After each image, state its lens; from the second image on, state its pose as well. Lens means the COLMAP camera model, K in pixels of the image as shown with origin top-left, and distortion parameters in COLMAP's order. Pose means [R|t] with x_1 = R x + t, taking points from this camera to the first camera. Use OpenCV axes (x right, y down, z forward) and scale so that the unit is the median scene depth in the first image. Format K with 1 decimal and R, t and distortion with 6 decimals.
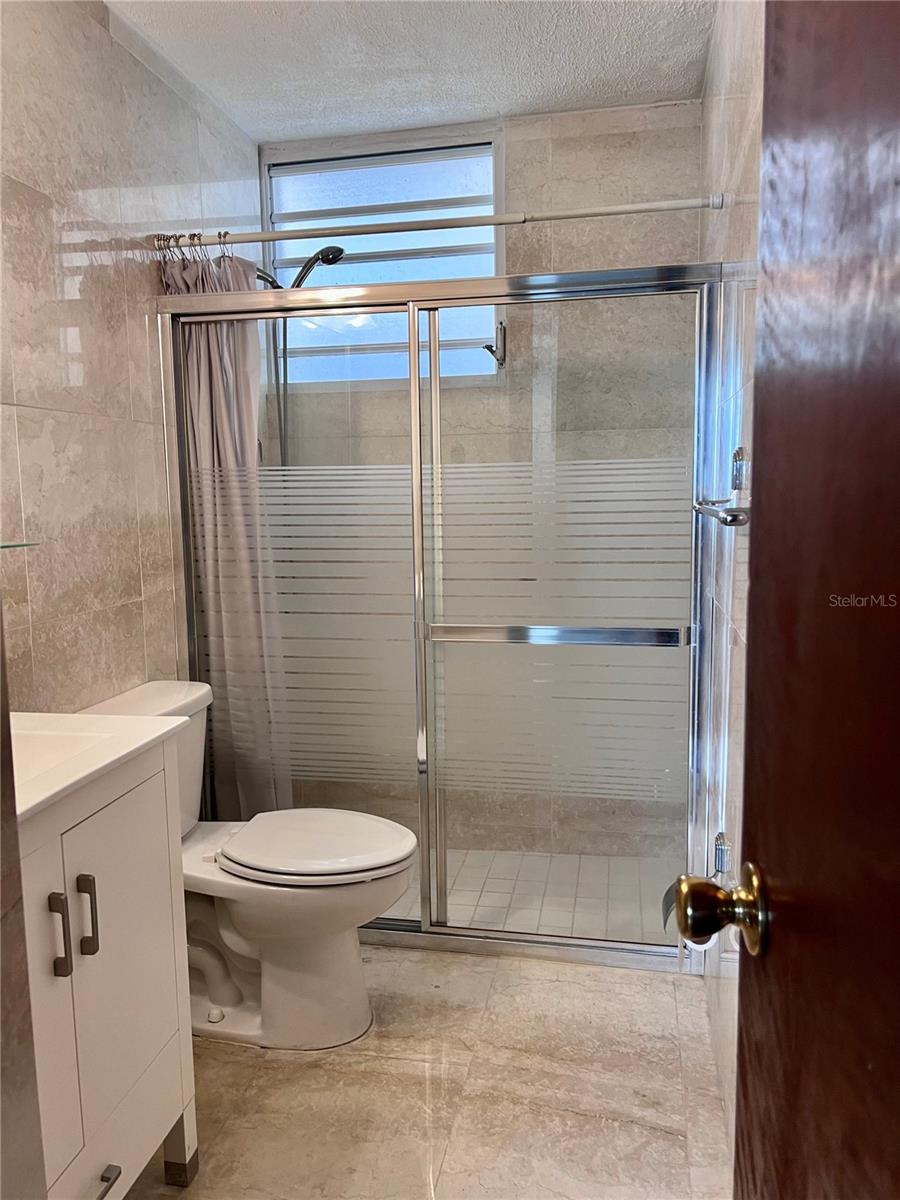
lens RADIAL K [[896.7, 0, 449.8], [0, 896.7, 603.6], [0, 0, 1]] dist [0.067533, -0.087451]
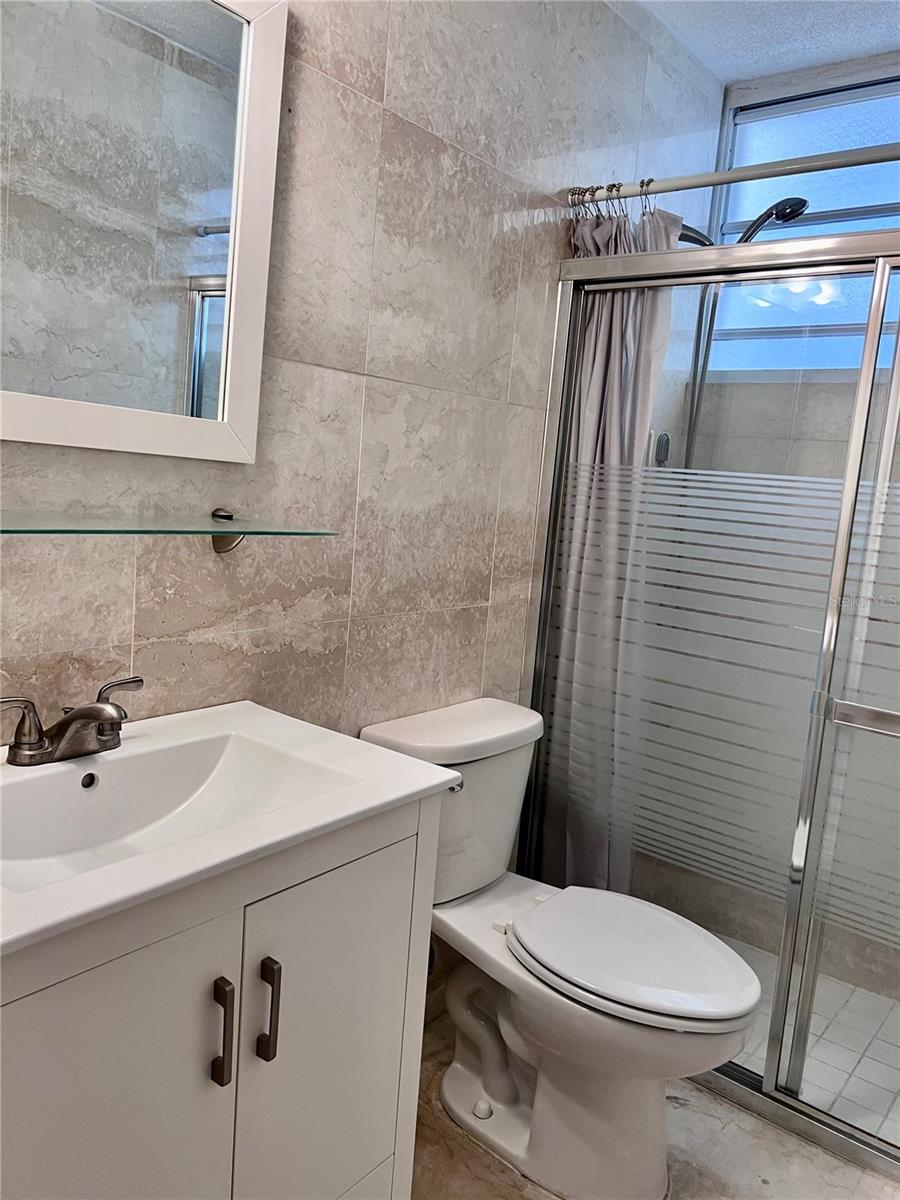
lens RADIAL K [[896.7, 0, 449.8], [0, 896.7, 603.6], [0, 0, 1]] dist [0.067533, -0.087451]
pose [[0.877409, 0.152047, -0.455012, 0.025416], [-0.152071, 0.987684, 0.036803, -0.032577], [0.455003, 0.036903, 0.889725, 0.199534]]
